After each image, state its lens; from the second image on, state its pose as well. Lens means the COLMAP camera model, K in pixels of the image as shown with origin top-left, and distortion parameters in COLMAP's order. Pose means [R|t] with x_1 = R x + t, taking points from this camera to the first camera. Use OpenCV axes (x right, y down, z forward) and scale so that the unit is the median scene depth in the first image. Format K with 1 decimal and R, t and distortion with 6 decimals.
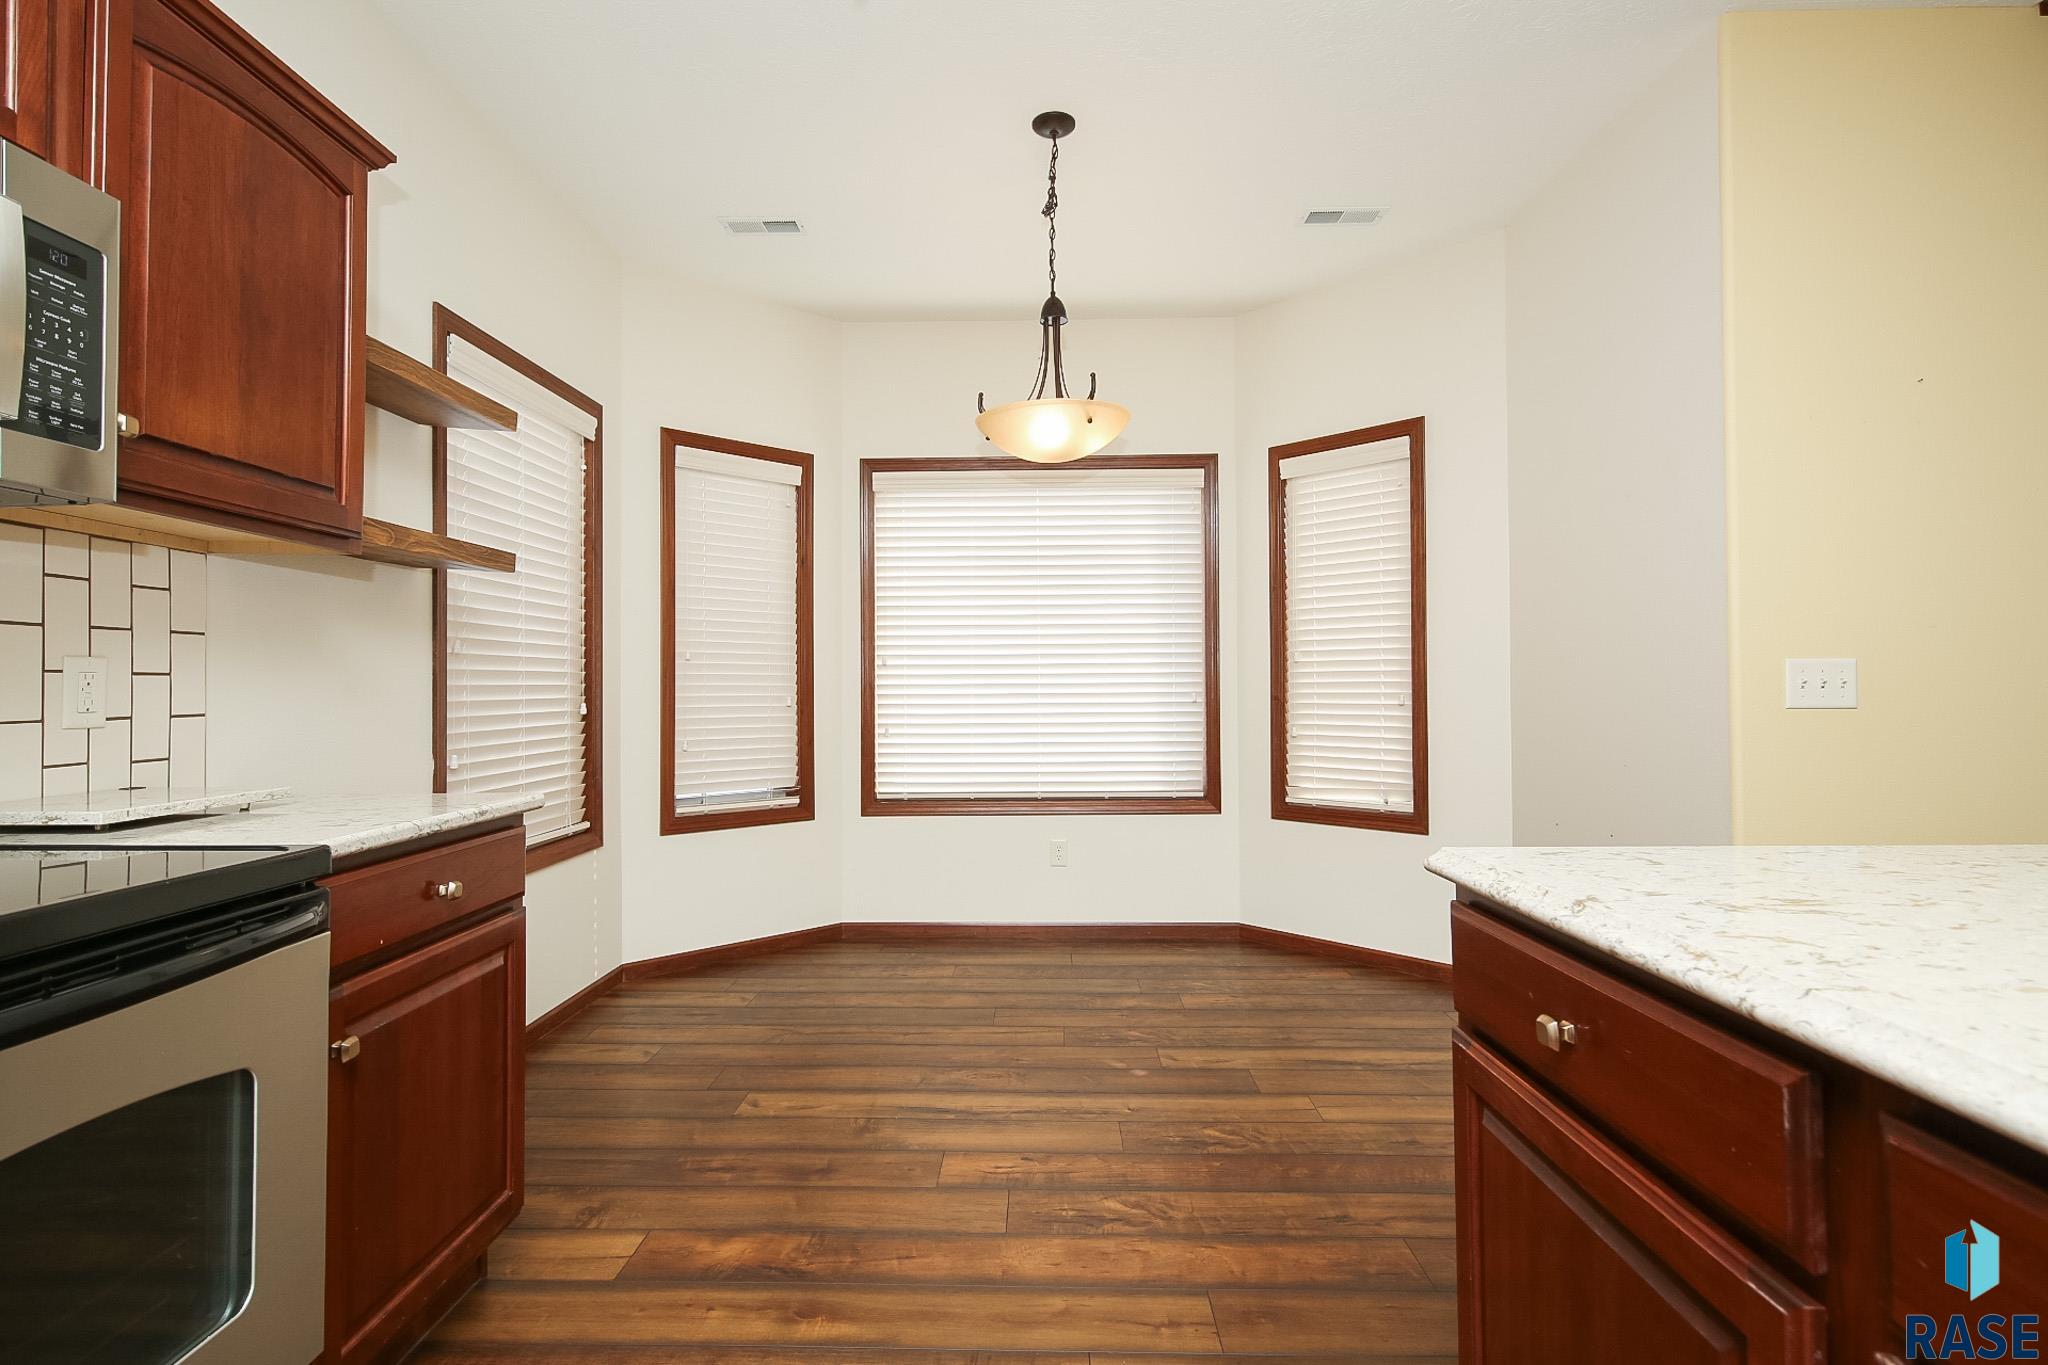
lens RADIAL K [[1010.2, 0, 1037.3], [0, 1010.2, 676.4], [0, 0, 1]] dist [0.023675, -0.001678]
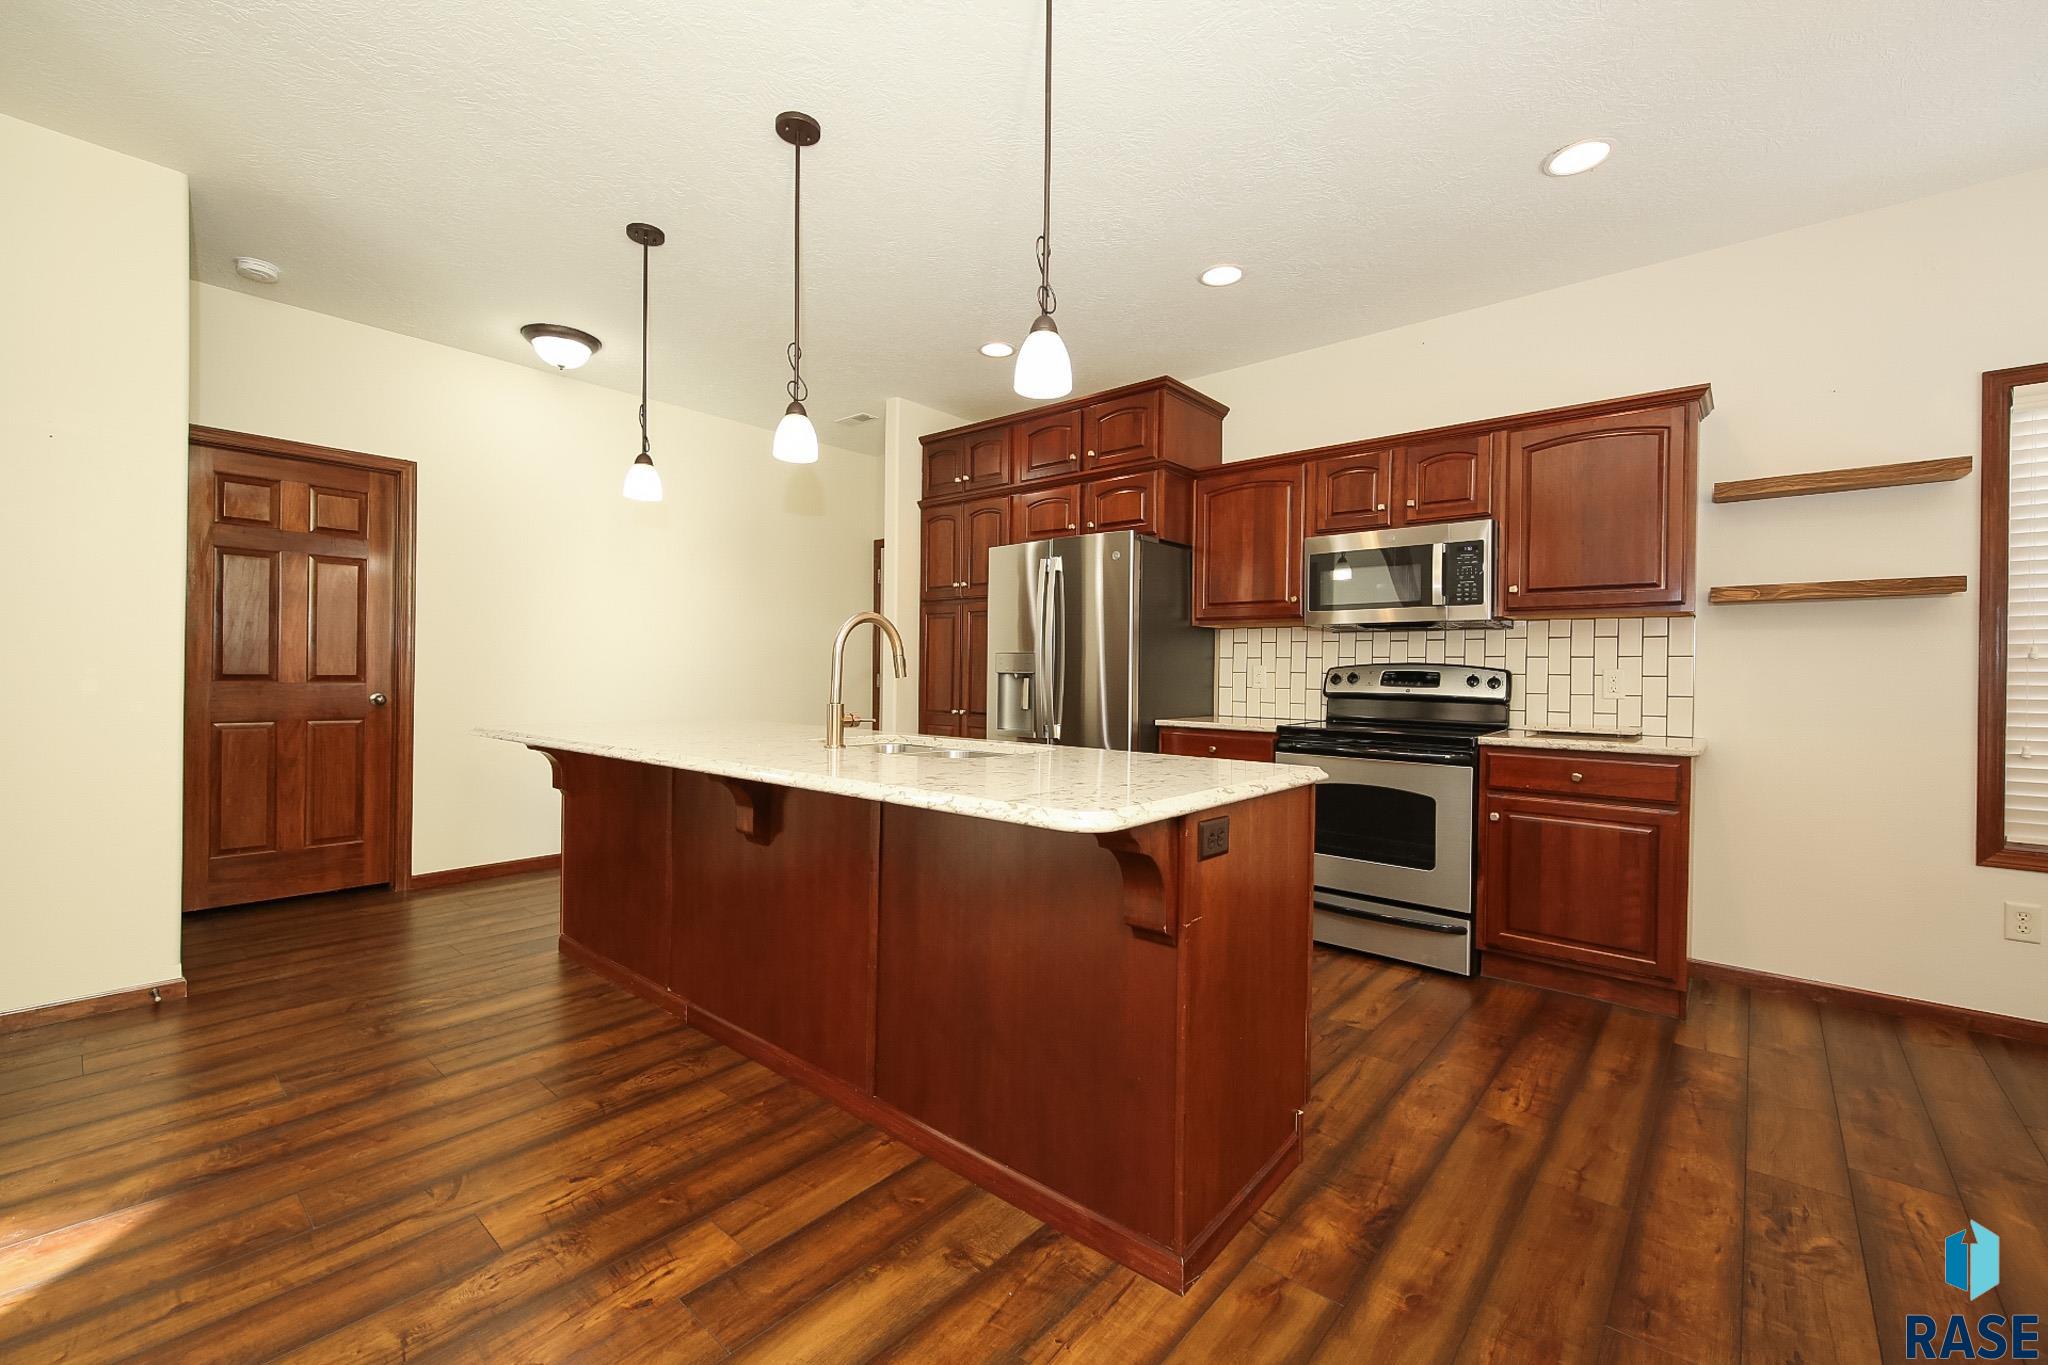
lens RADIAL K [[844.5, 0, 1010.7], [0, 844.5, 669.2], [0, 0, 1]] dist [0.009662, -0.004631]
pose [[-0.647290, -0.007755, -0.762204, 1.248573], [-0.002172, 0.999963, -0.008329, 0.000491], [0.762241, -0.003735, -0.647283, 1.007184]]
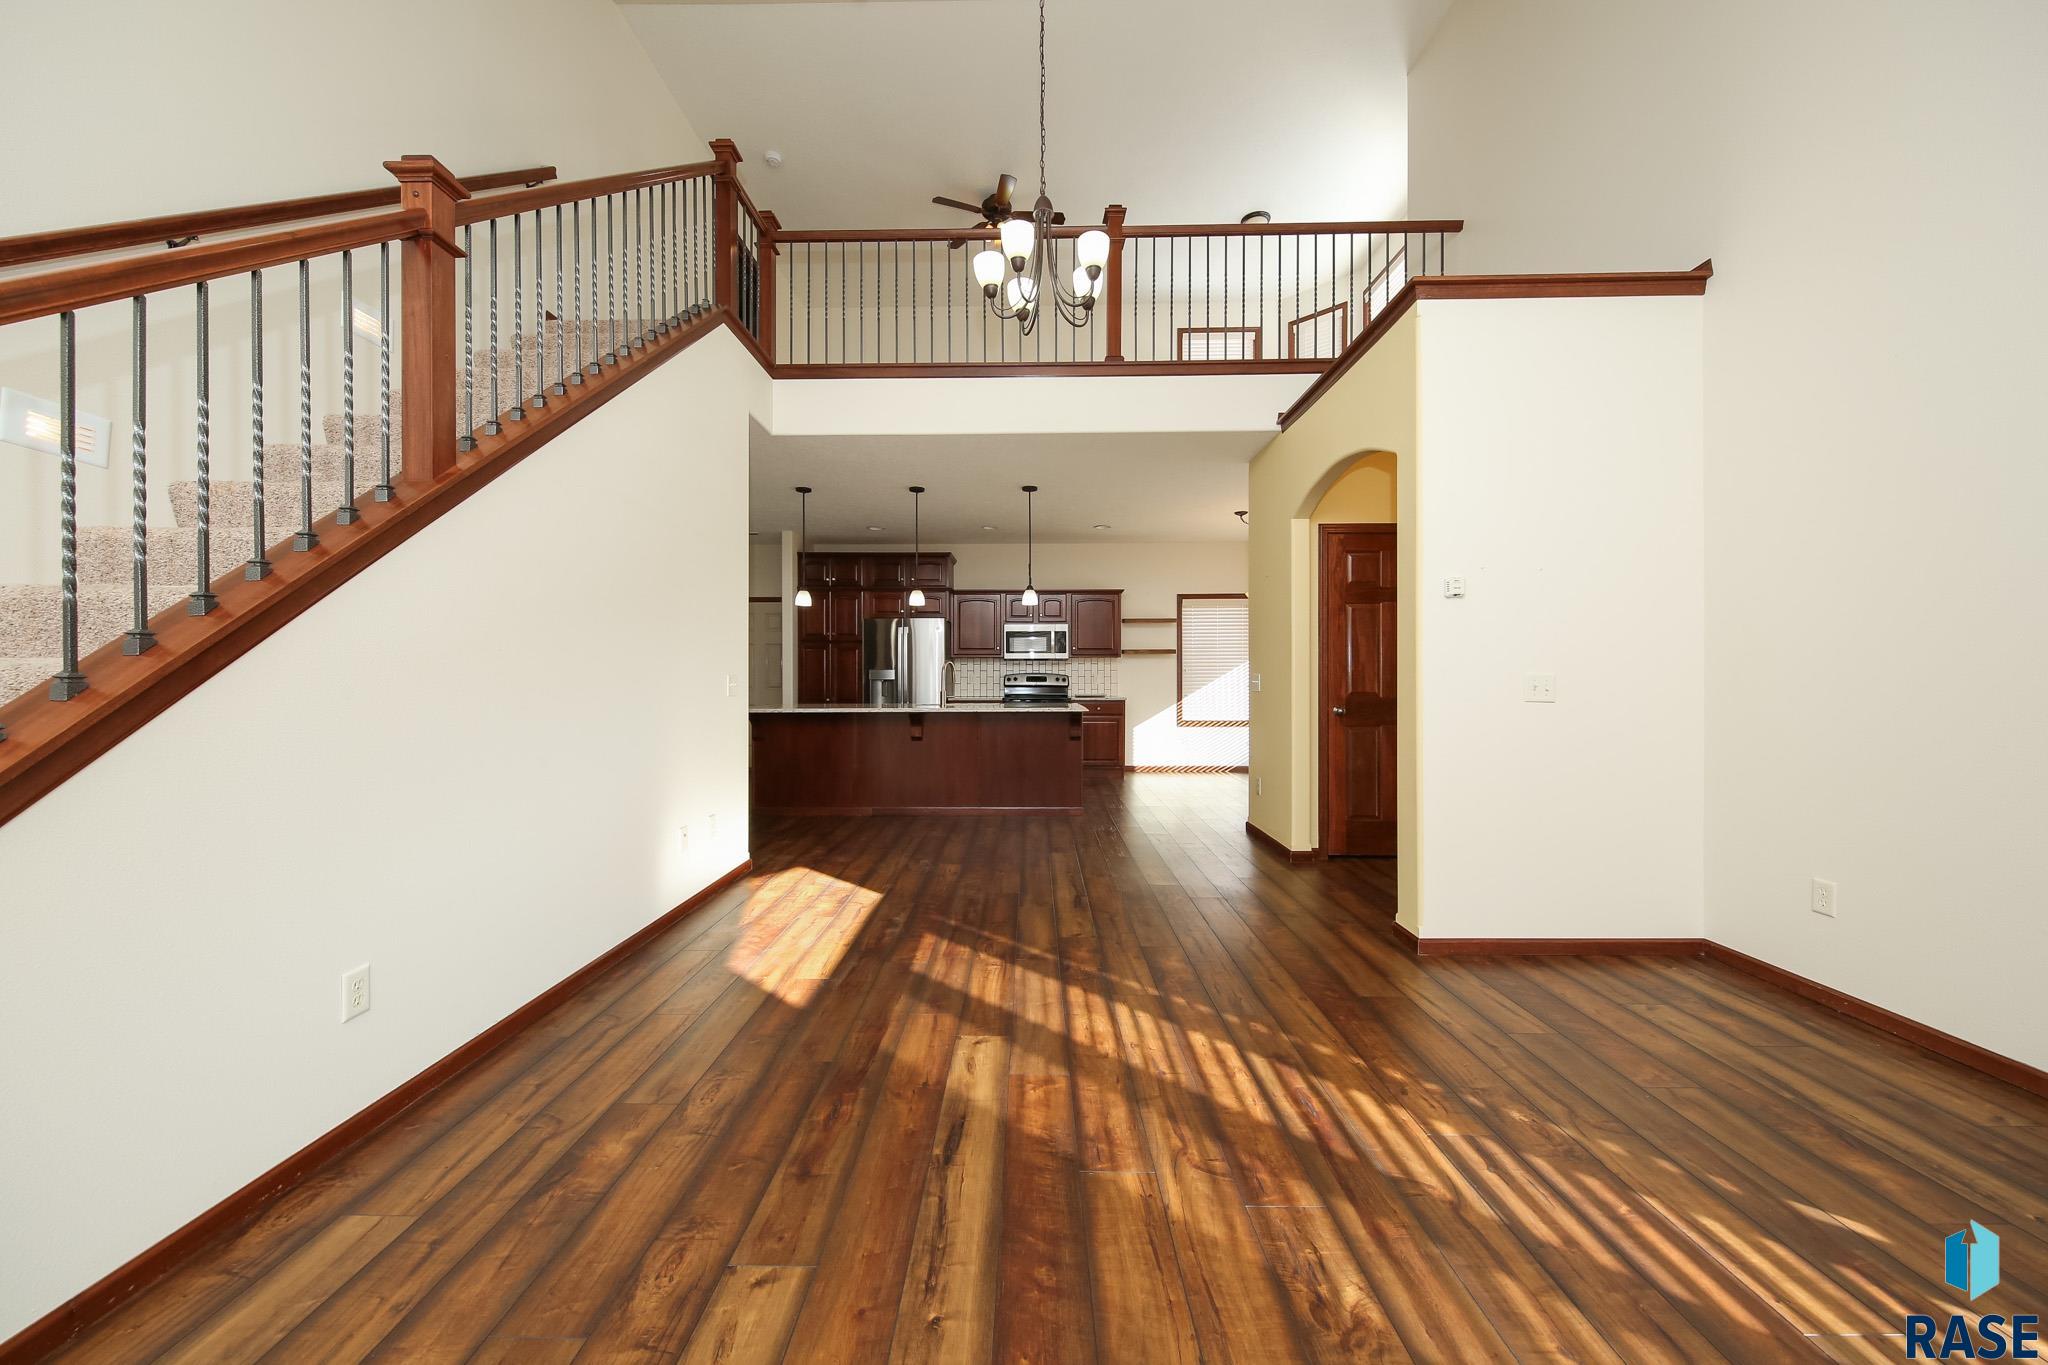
lens RADIAL K [[720.4, 0, 1014.5], [0, 720.4, 683.8], [0, 0, 1]] dist [0.000664, -0.001914]
pose [[-0.010564, 0.019529, -0.999753, 3.482718], [0.012930, 0.999728, 0.019392, -0.050642], [0.999861, -0.012722, -0.010813, 0.394333]]
